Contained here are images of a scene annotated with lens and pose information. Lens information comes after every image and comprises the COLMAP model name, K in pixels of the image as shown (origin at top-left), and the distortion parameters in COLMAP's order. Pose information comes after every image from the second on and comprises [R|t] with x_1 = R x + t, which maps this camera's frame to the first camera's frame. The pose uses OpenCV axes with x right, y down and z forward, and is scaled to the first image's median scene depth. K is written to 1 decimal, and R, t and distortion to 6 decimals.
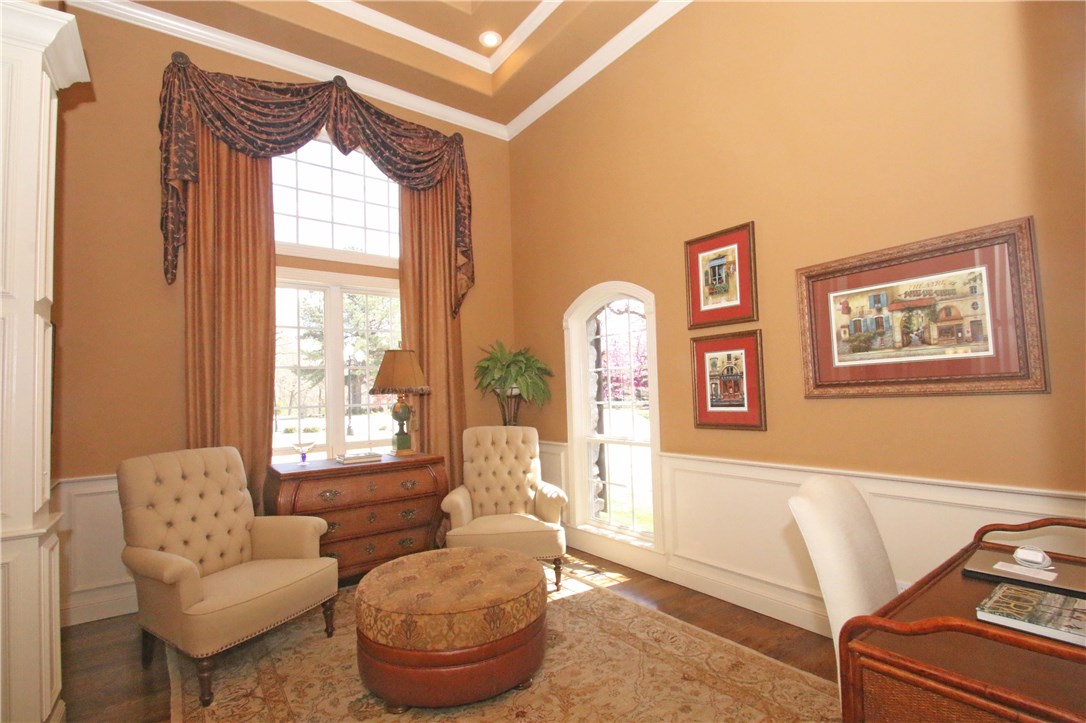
lens RADIAL K [[513.5, 0, 549.6], [0, 513.5, 366.6], [0, 0, 1]] dist [-0.002703, -0.000362]
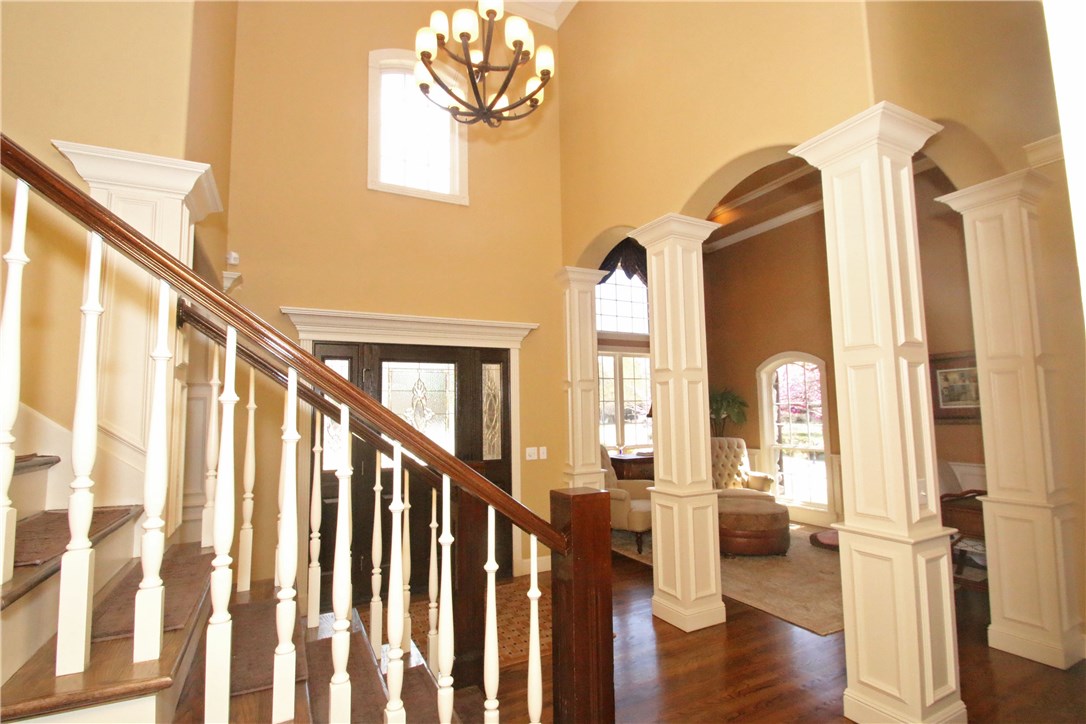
lens RADIAL K [[513.5, 0, 549.6], [0, 513.5, 367.1], [0, 0, 1]] dist [-0.002703, -0.000362]
pose [[0.986299, -0.001571, -0.164957, -0.402027], [-0.004370, 0.999355, -0.035645, -0.054553], [0.164907, 0.035878, 0.985656, -0.800425]]
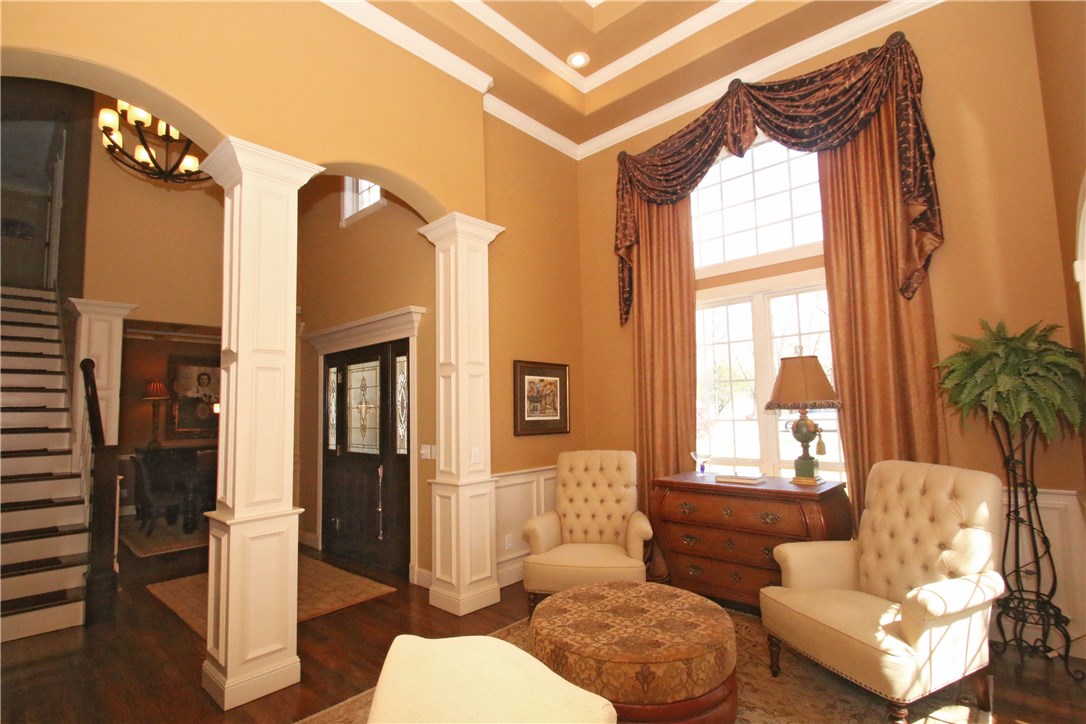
lens RADIAL K [[527.0, 0, 531.7], [0, 527.0, 357.6], [0, 0, 1]] dist [0.045118, 0.000036]
pose [[0.181510, -0.080214, -0.980112, 0.508334], [0.063775, 0.995530, -0.069665, 0.002944], [0.981319, -0.049862, 0.185815, 0.439350]]
